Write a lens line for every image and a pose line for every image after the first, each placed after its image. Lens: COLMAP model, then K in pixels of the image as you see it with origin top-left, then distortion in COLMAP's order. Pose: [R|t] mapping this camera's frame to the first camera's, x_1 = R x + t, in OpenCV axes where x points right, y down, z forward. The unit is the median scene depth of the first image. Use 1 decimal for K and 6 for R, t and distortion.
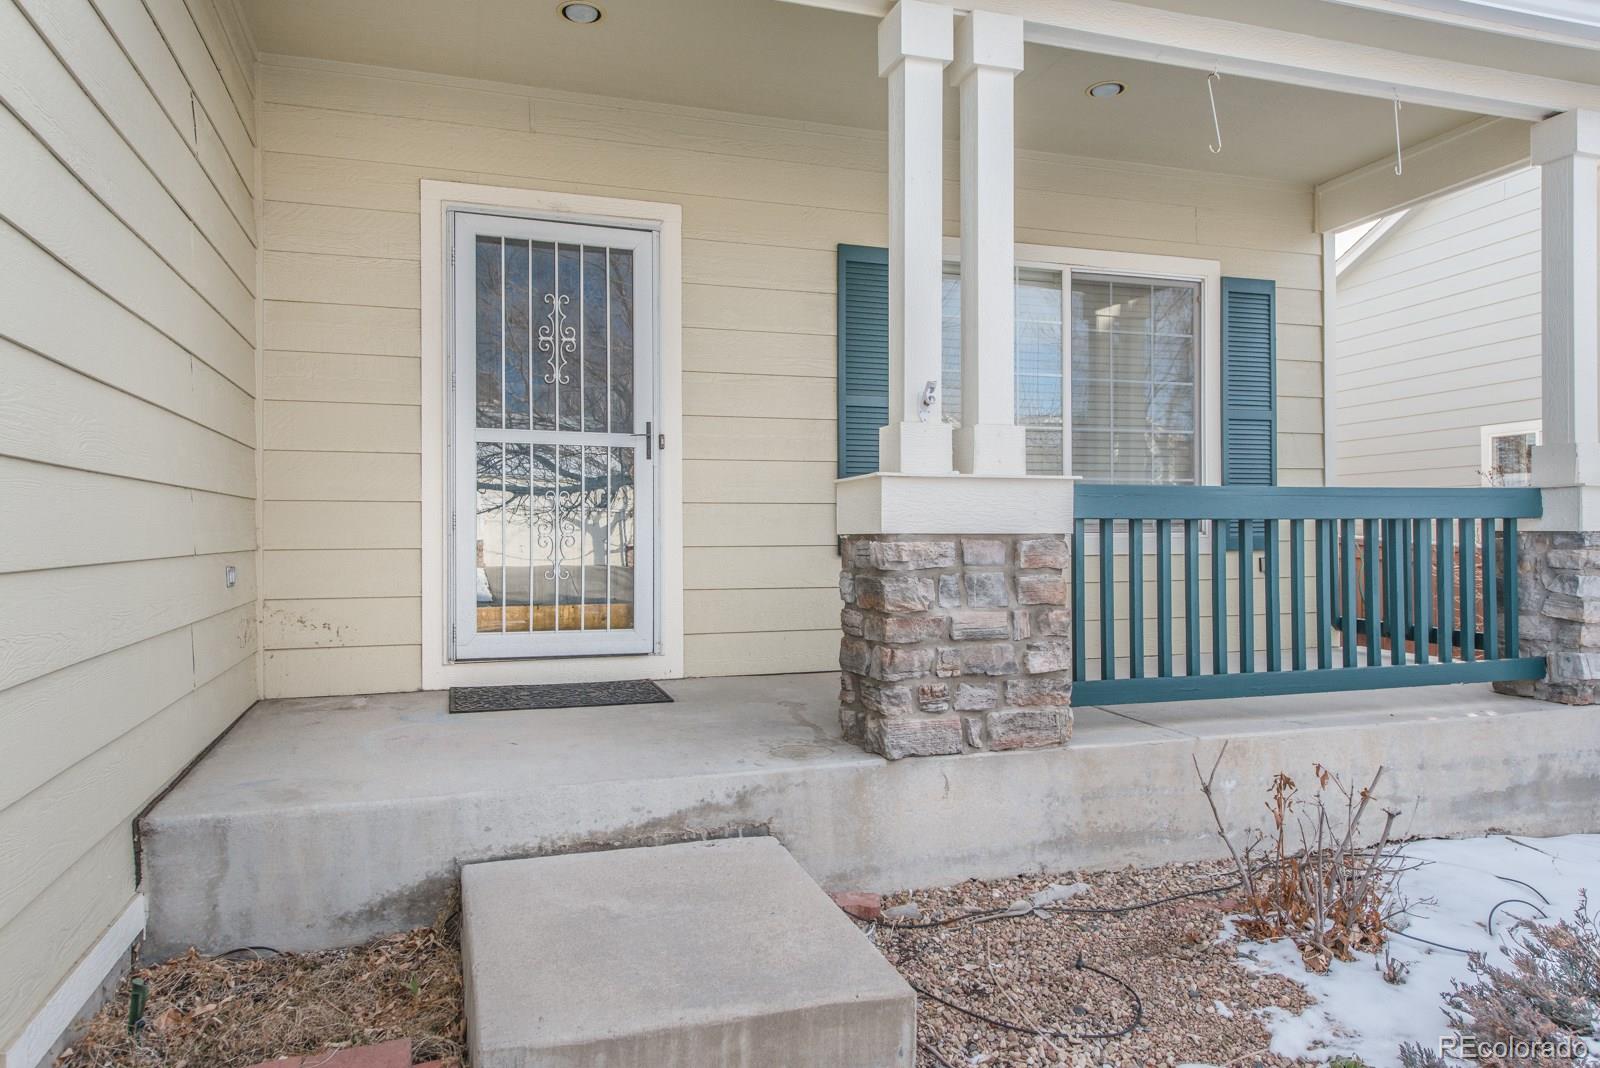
lens RADIAL K [[1038.6, 0, 787.8], [0, 1038.6, 530.7], [0, 0, 1]] dist [0.026791, -0.002069]
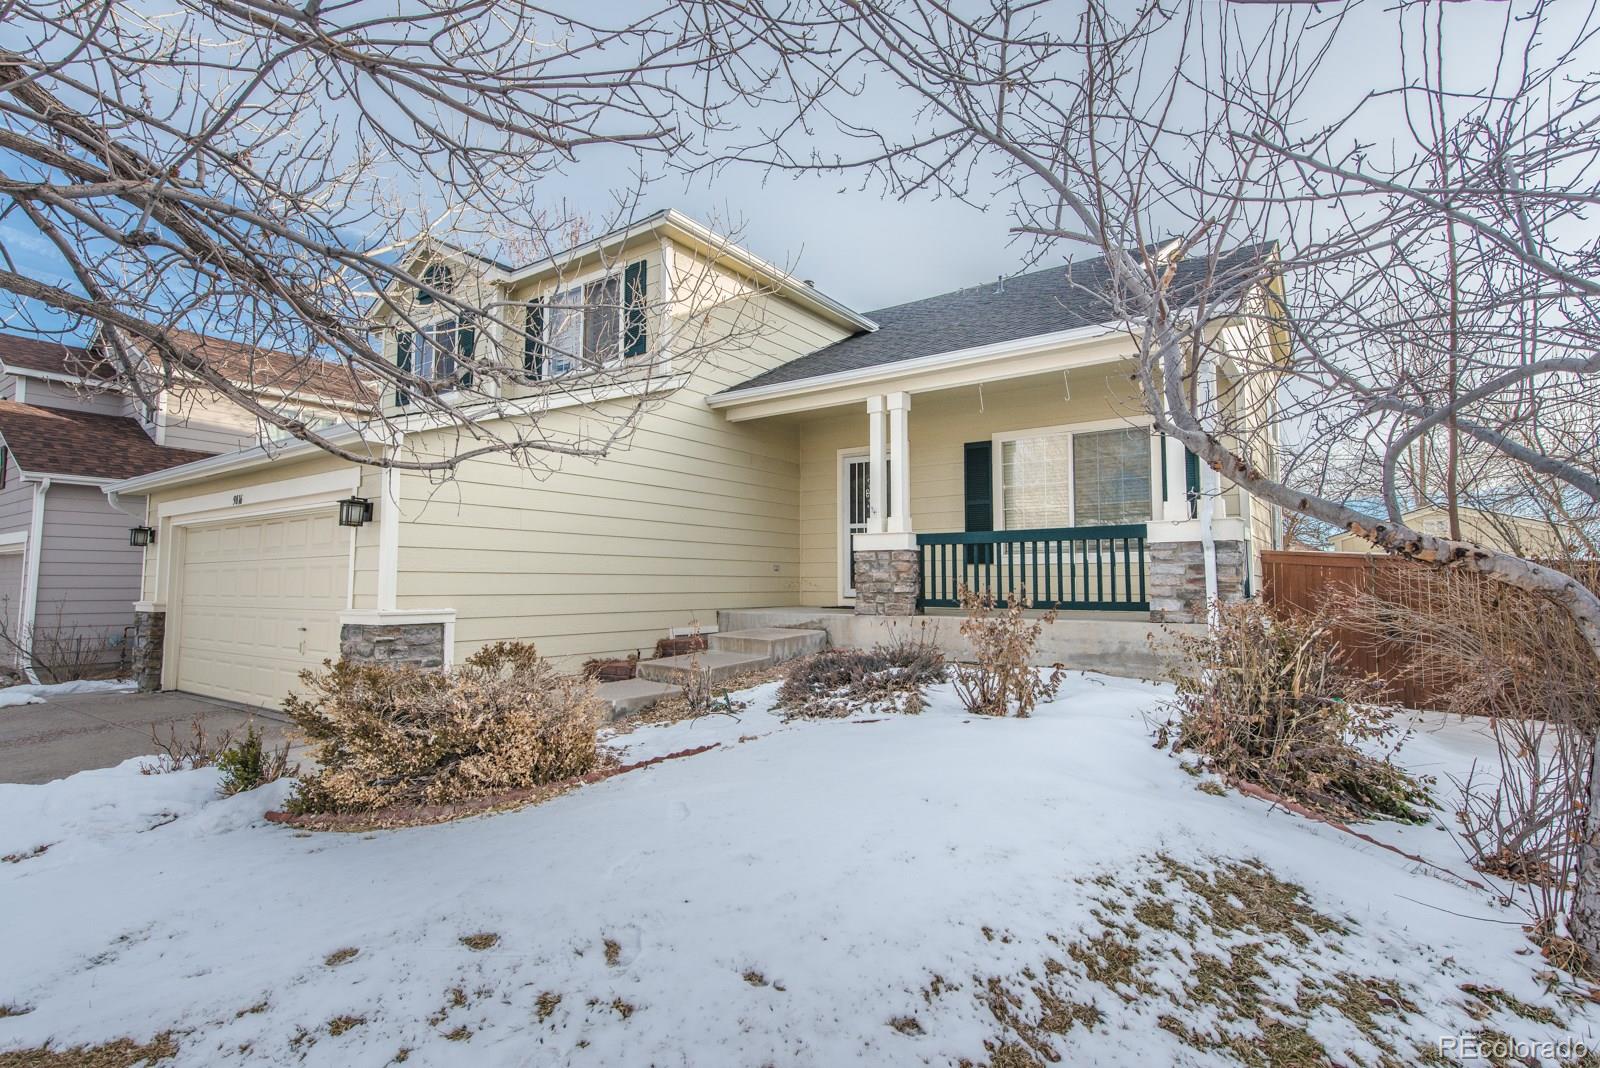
lens RADIAL K [[799.3, 0, 792.7], [0, 799.3, 538.2], [0, 0, 1]] dist [0.023004, -0.001513]
pose [[0.573635, -0.043739, -0.817943, 1.636937], [-0.005004, 0.998368, -0.056897, 0.086390], [0.819096, 0.036731, 0.572479, -0.548463]]
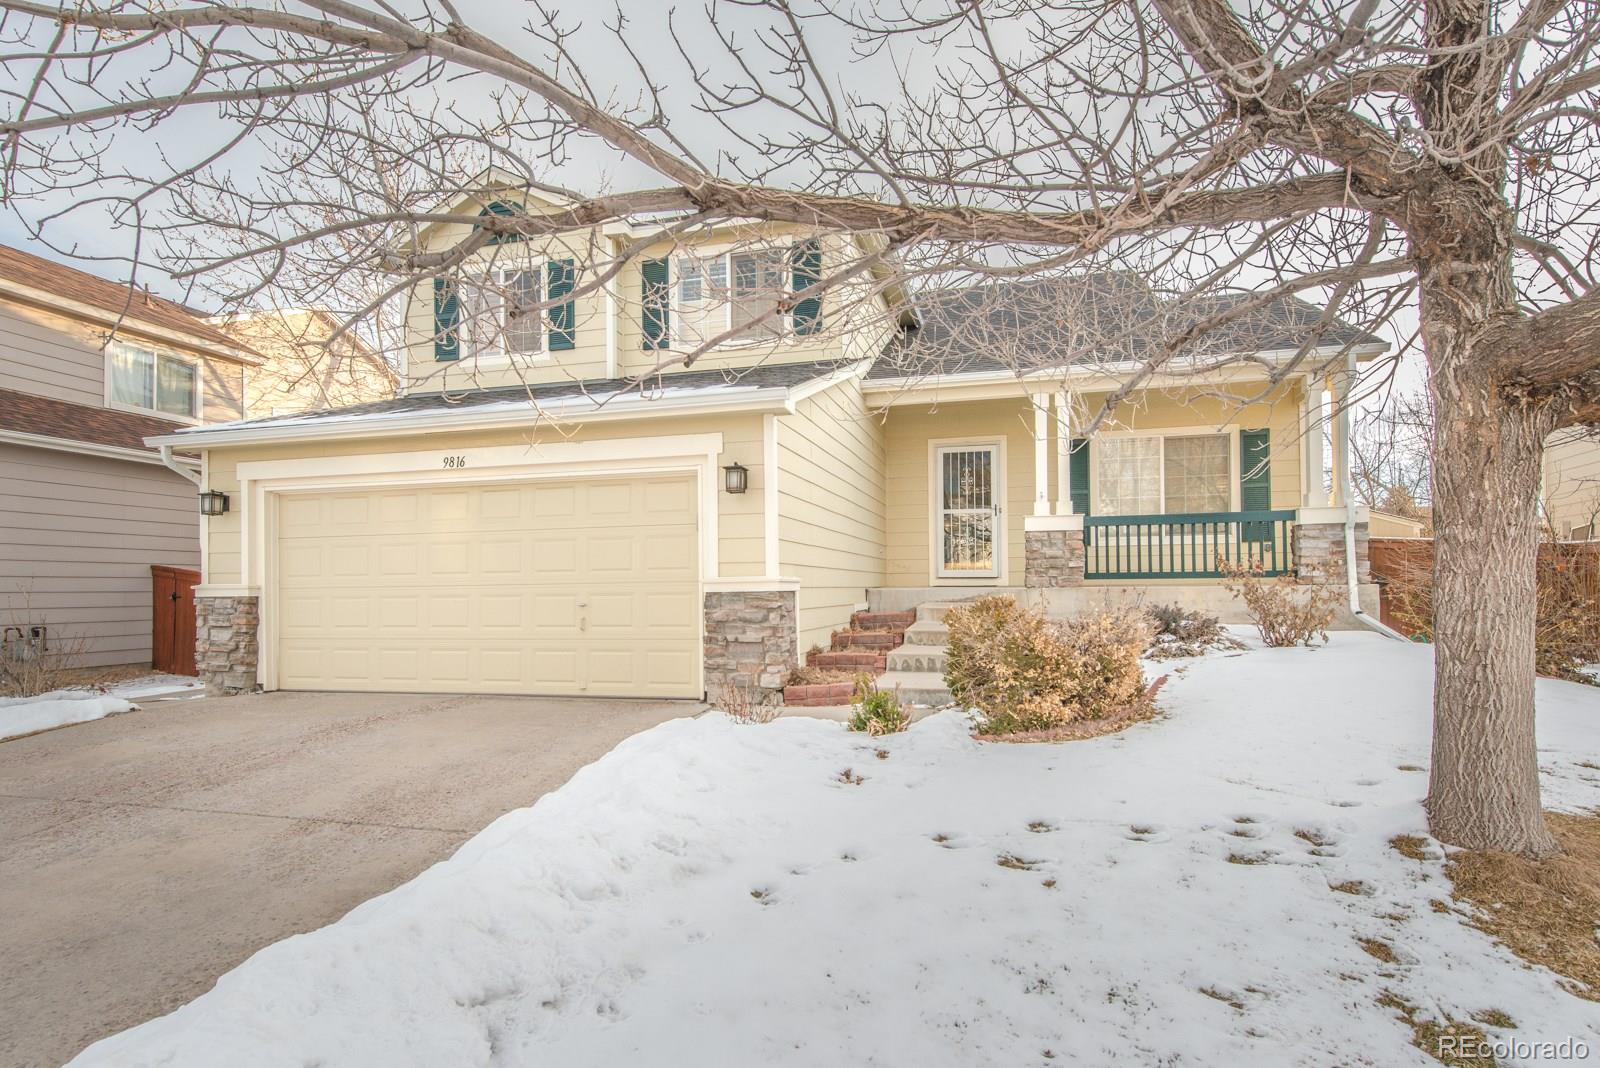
lens RADIAL K [[880.3, 0, 787.8], [0, 880.3, 583.1], [0, 0, 1]] dist [0.014366, -0.001156]
pose [[0.833175, -0.009106, -0.552935, 0.890107], [0.005503, 0.999951, -0.008175, 0.167111], [0.552983, 0.003769, 0.833184, -1.725365]]
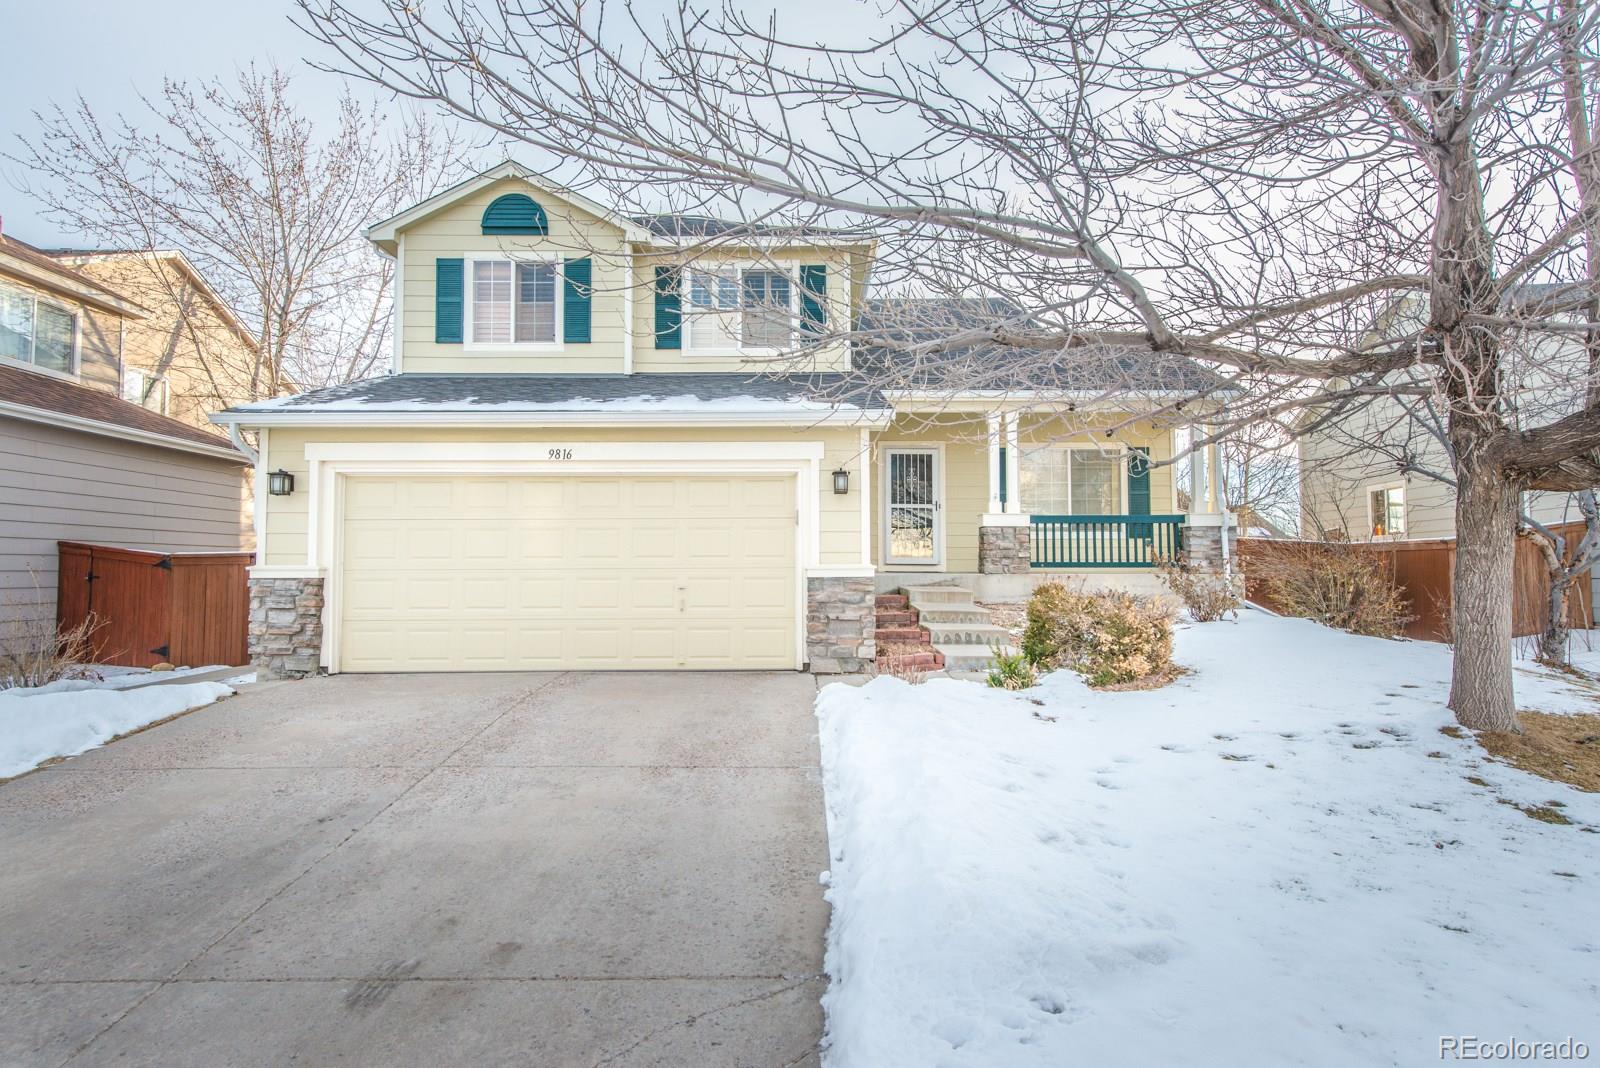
lens RADIAL K [[920.8, 0, 796.7], [0, 920.8, 535.5], [0, 0, 1]] dist [0.014889, -0.000444]
pose [[0.953246, -0.009661, -0.302041, 0.404143], [-0.002516, 0.999201, -0.039899, 0.158615], [0.302185, 0.038794, 0.952460, -2.399802]]
